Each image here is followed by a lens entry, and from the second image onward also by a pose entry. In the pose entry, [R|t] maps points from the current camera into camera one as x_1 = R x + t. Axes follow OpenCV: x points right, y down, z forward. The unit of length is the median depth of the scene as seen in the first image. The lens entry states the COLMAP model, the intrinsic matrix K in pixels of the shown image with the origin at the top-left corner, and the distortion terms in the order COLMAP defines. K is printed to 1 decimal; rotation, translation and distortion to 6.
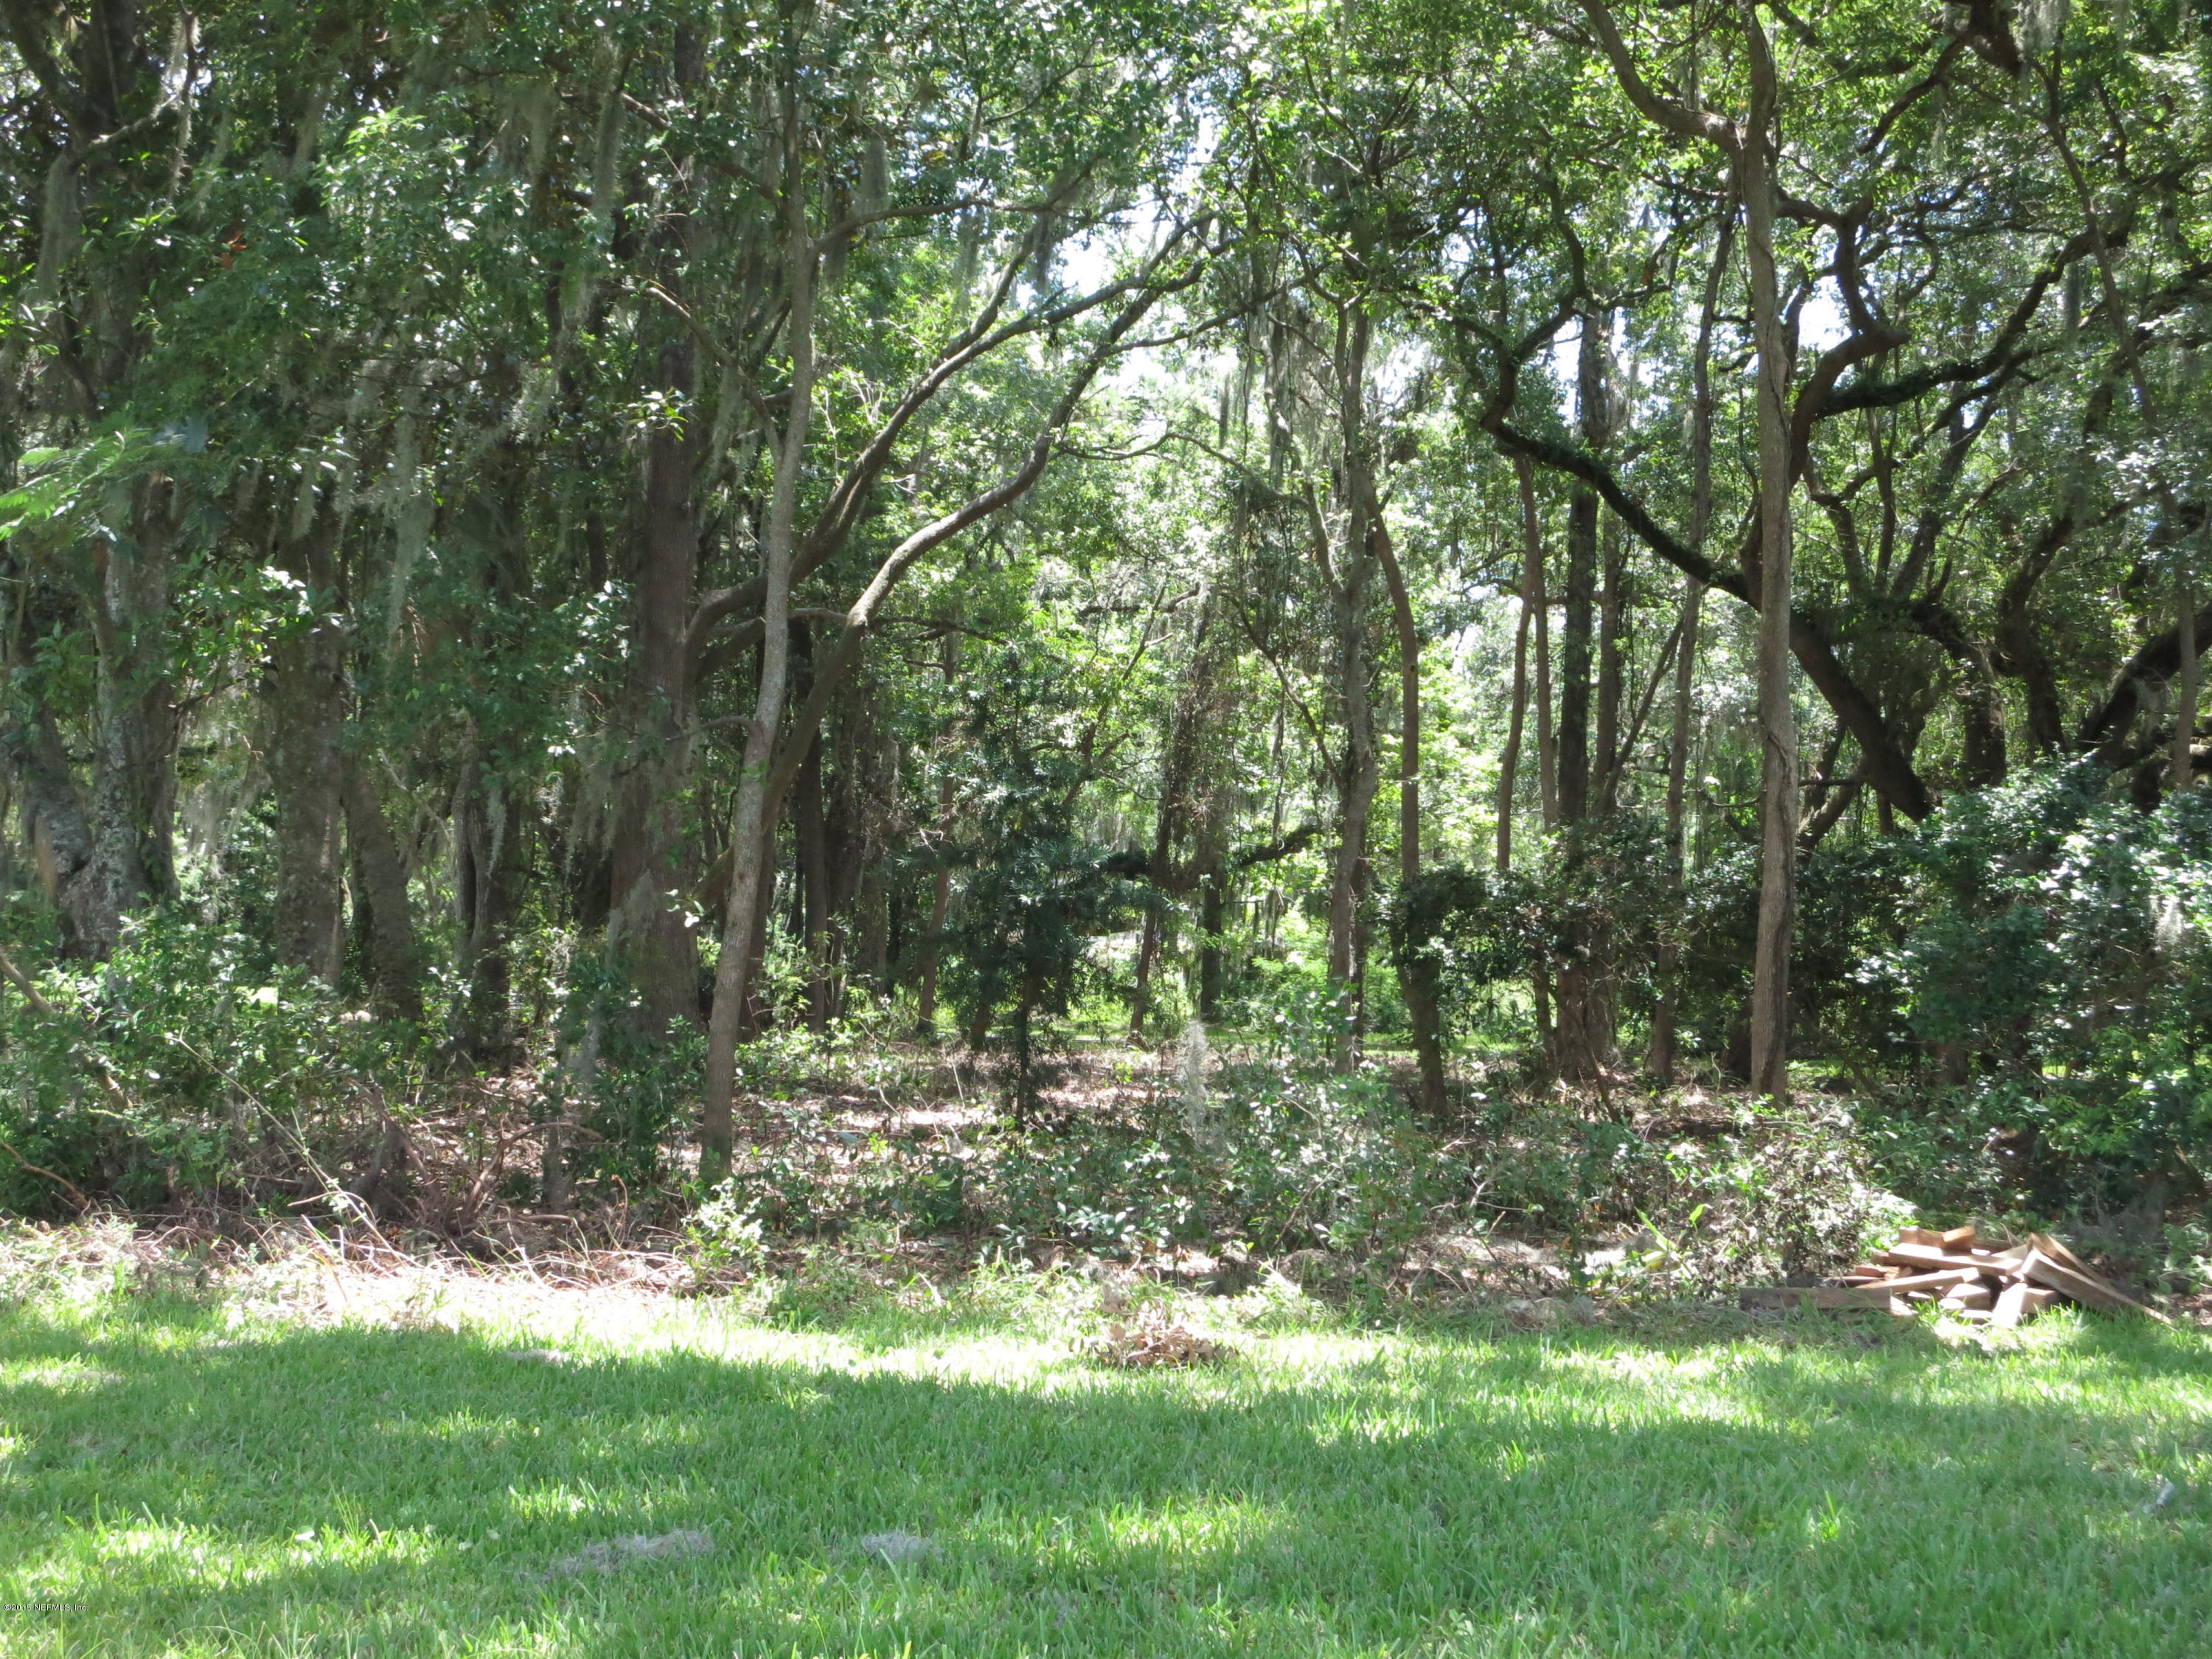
lens RADIAL K [[3127.8, 0, 1113.8], [0, 3127.8, 855.9], [0, 0, 1]] dist [-0.109767, -0.018502]
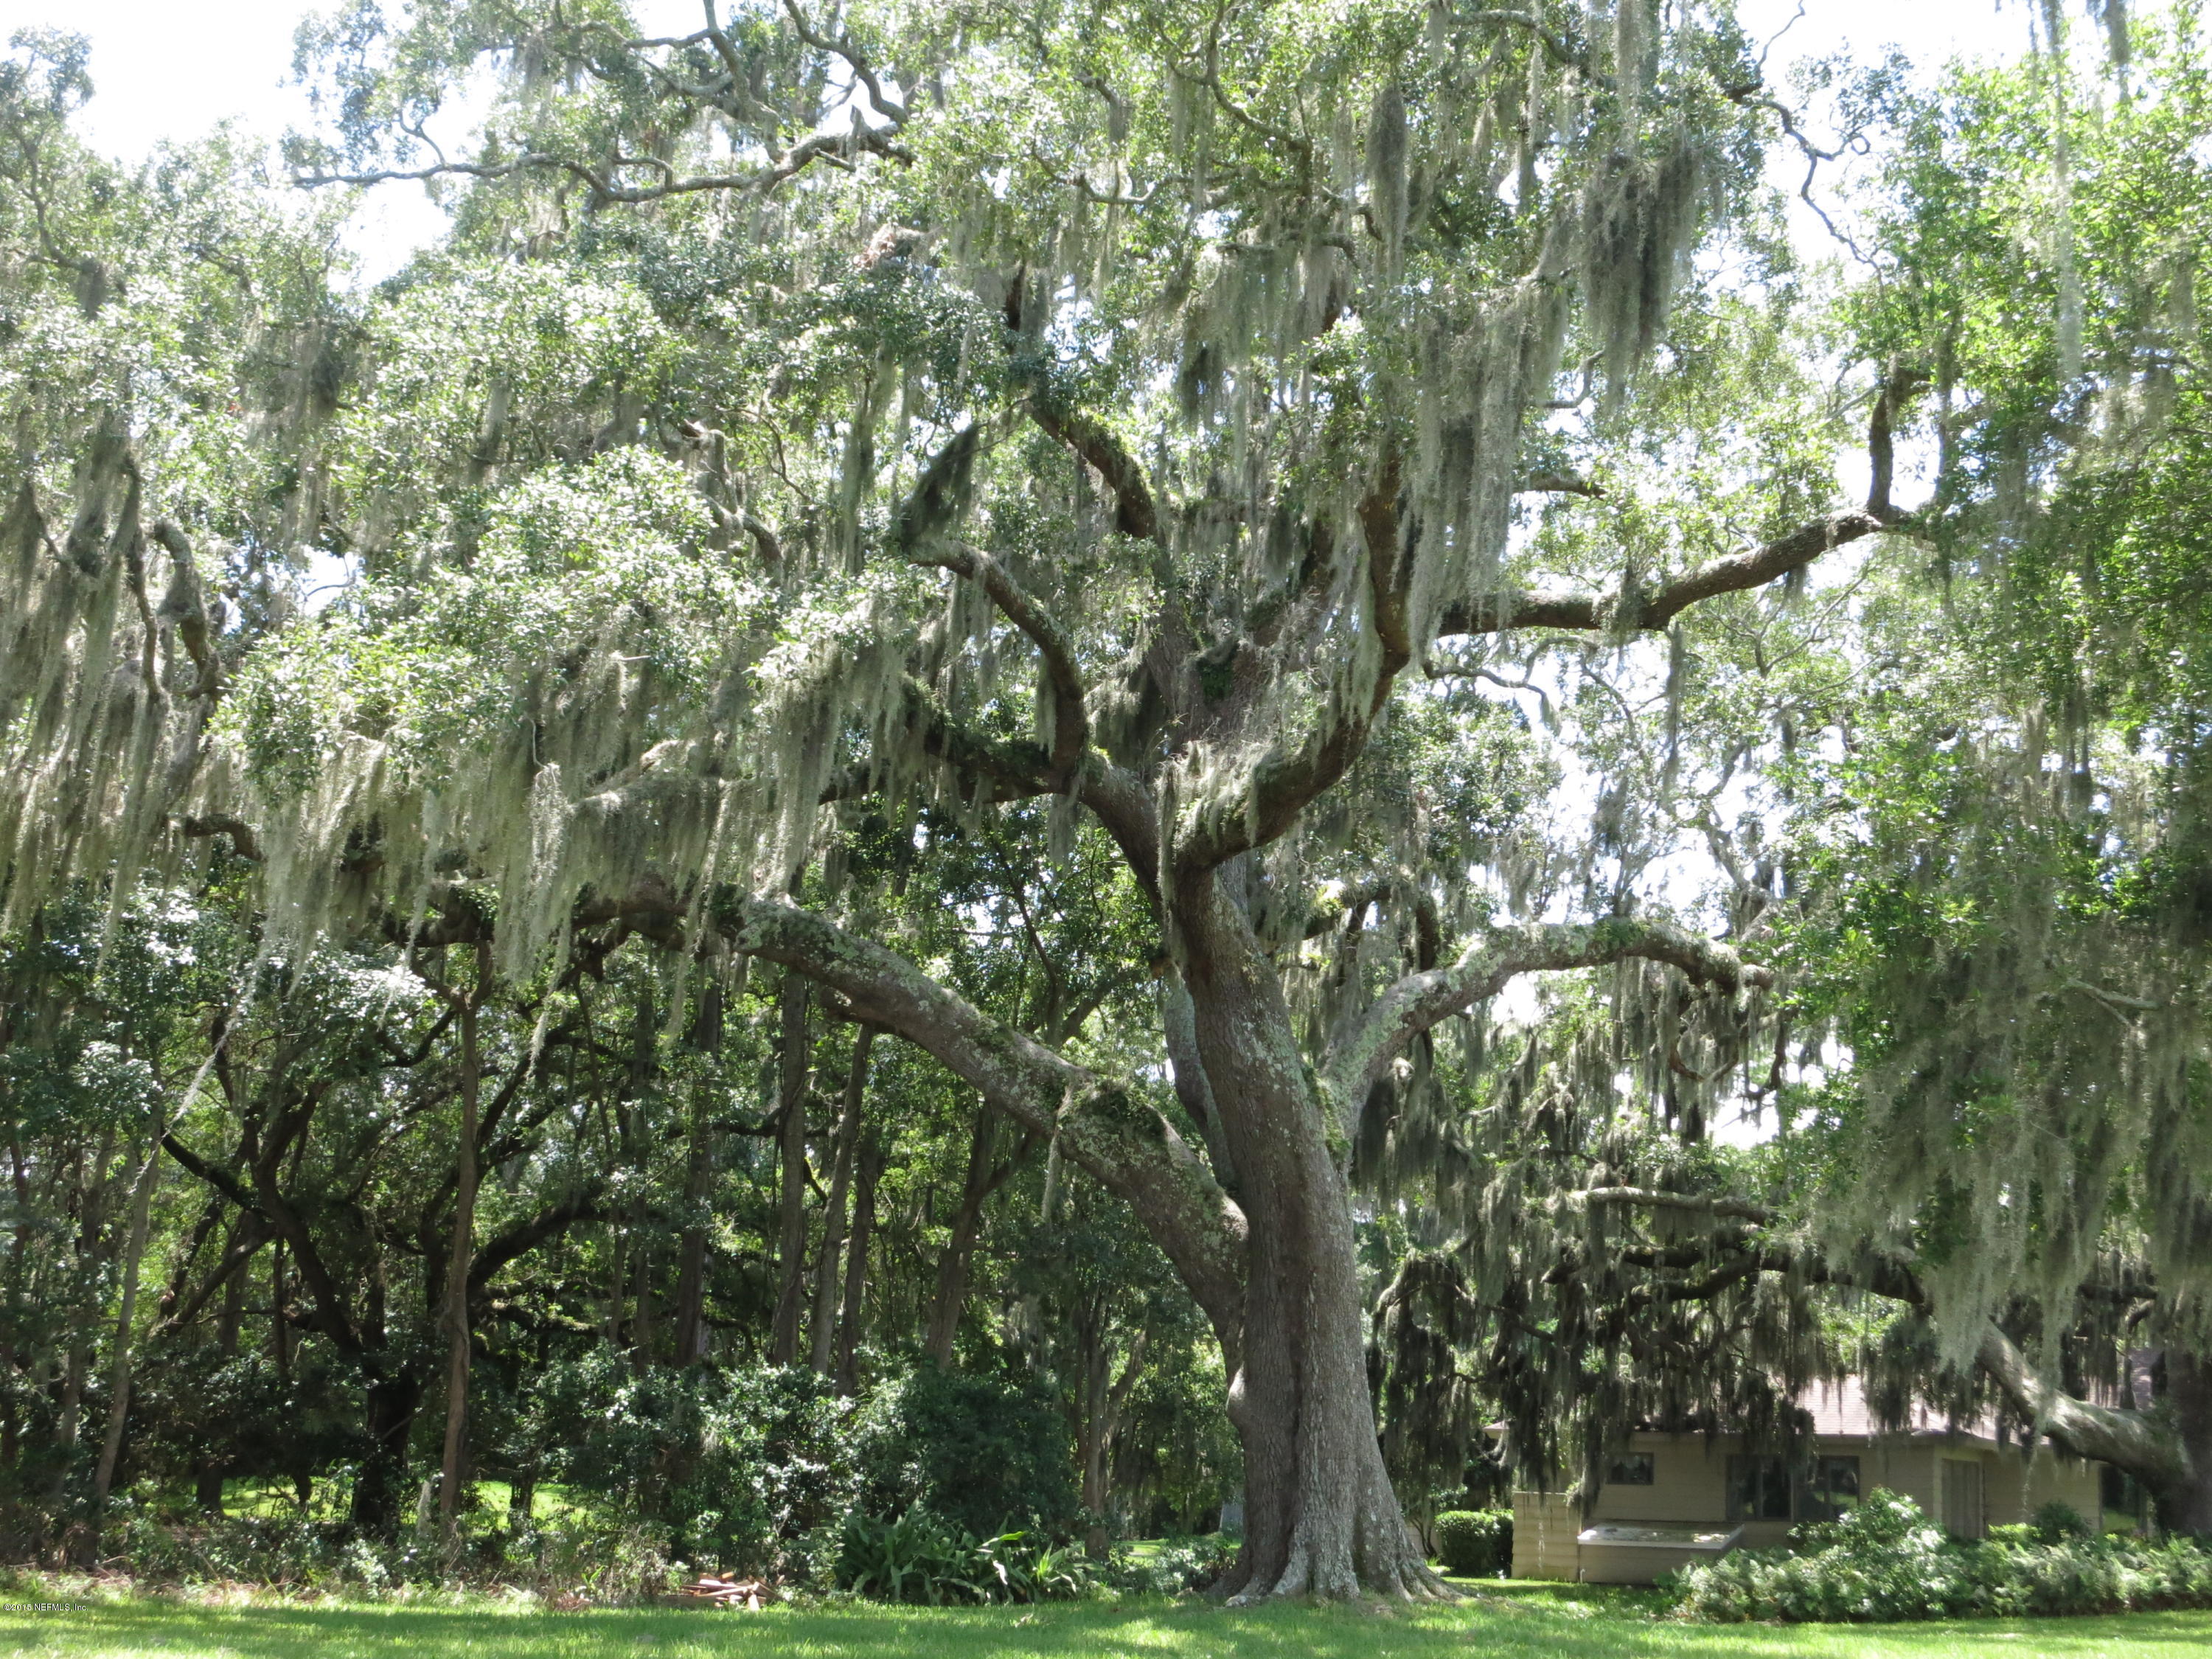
lens RADIAL K [[3127.8, 0, 1113.8], [0, 3127.8, 855.9], [0, 0, 1]] dist [-0.109767, -0.018502]
pose [[0.778053, 0.131421, 0.614298, -0.293248], [-0.042379, 0.986625, -0.157400, -0.018137], [-0.626767, 0.096432, 0.773216, -0.314318]]
